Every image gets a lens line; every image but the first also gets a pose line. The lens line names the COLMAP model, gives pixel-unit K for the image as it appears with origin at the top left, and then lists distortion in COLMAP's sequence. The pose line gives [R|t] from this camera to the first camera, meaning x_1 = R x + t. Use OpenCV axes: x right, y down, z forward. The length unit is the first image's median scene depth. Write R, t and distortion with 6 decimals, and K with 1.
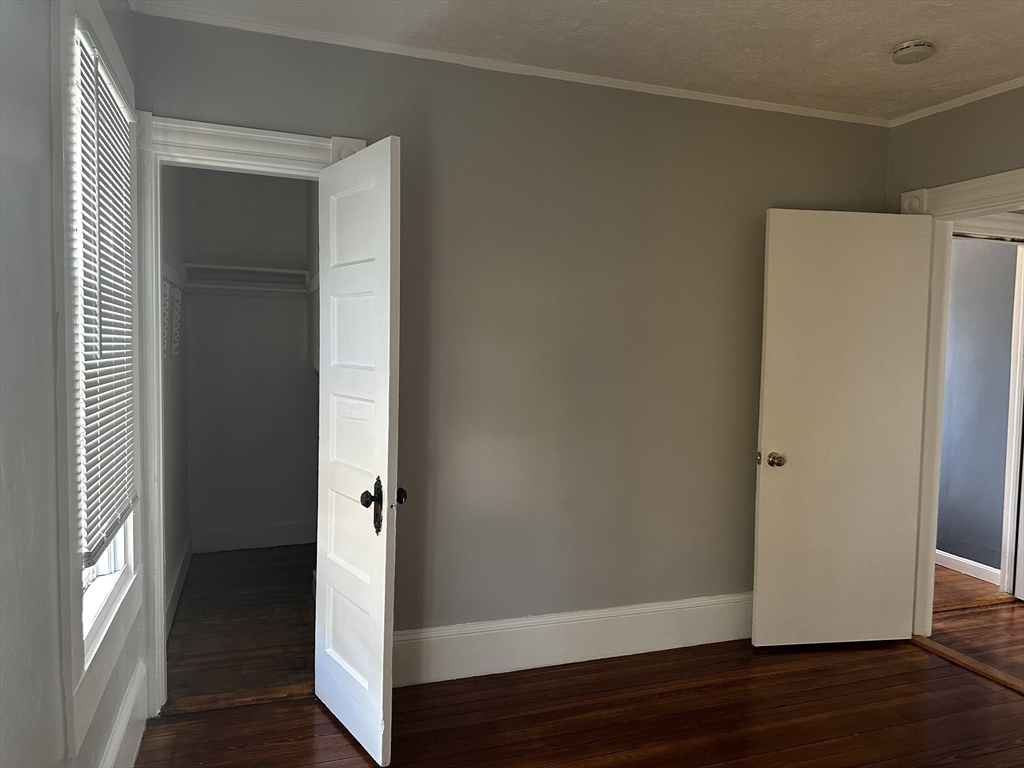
lens RADIAL K [[727.7, 0, 513.2], [0, 727.7, 385.1], [0, 0, 1]] dist [0.007583, -0.006977]
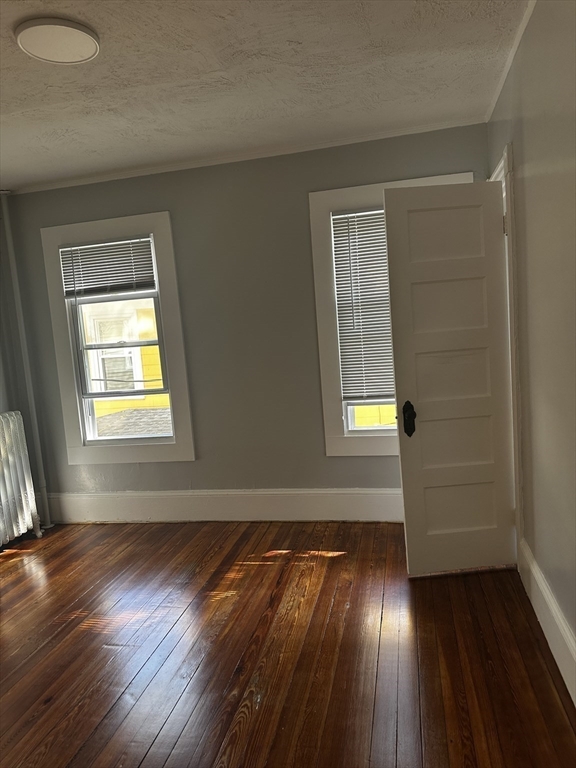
lens RADIAL K [[545.7, 0, 288.4], [0, 545.7, 385.5], [0, 0, 1]] dist [0.007583, -0.006977]
pose [[-0.534458, 0.118481, -0.836850, 0.781852], [0.030725, 0.992195, 0.120851, -0.057194], [0.844637, 0.038878, -0.533927, 1.134789]]
